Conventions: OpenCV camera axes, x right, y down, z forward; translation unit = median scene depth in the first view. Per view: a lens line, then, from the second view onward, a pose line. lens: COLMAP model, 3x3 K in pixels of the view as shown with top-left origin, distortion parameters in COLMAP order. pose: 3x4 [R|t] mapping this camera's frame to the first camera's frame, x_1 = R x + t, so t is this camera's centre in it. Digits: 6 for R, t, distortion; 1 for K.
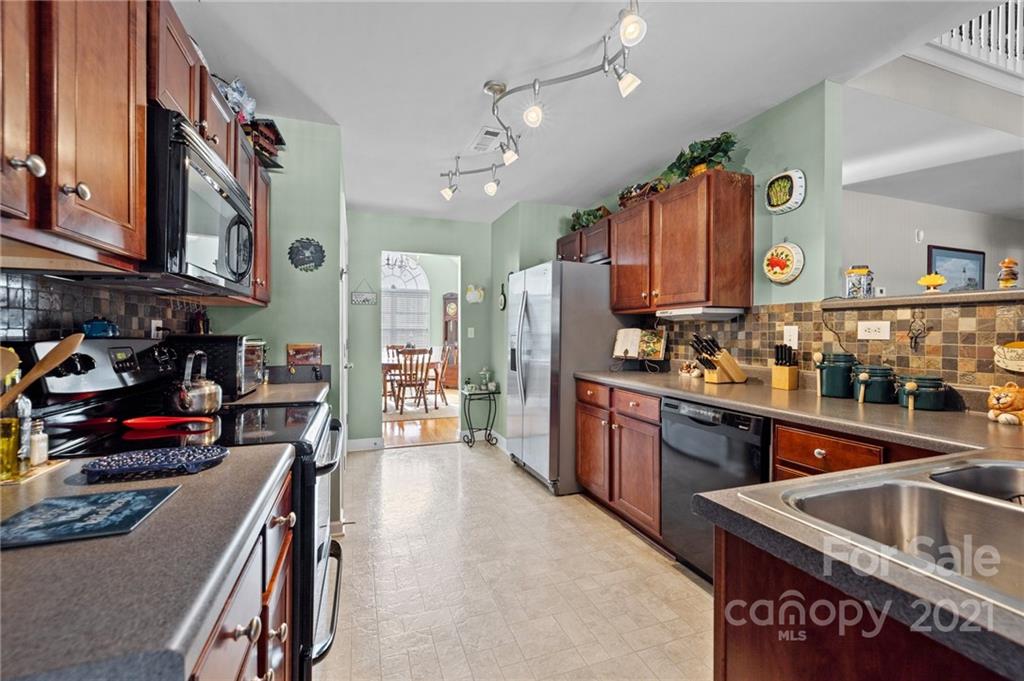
lens RADIAL K [[429.6, 0, 514.7], [0, 429.6, 333.0], [0, 0, 1]] dist [-0.003078, 0.000754]
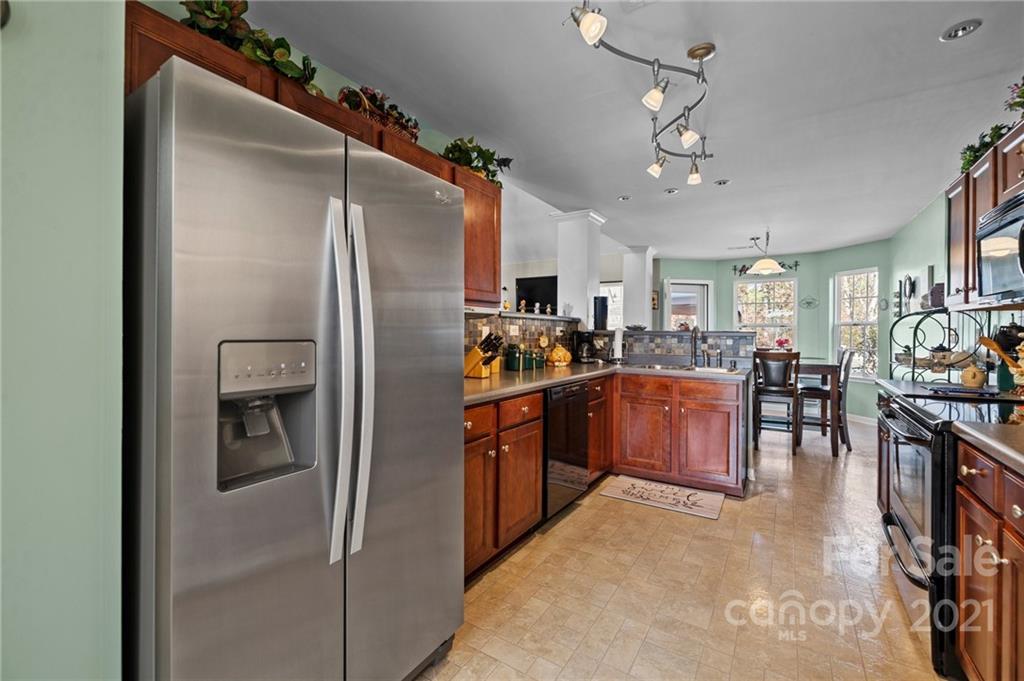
lens RADIAL K [[429.6, 0, 511.2], [0, 429.6, 332.9], [0, 0, 1]] dist [-0.003078, 0.000754]
pose [[-0.596826, -0.005047, 0.802354, -0.532415], [-0.004524, 0.999985, 0.002925, -0.000890], [-0.802358, -0.001884, -0.596841, 1.863554]]
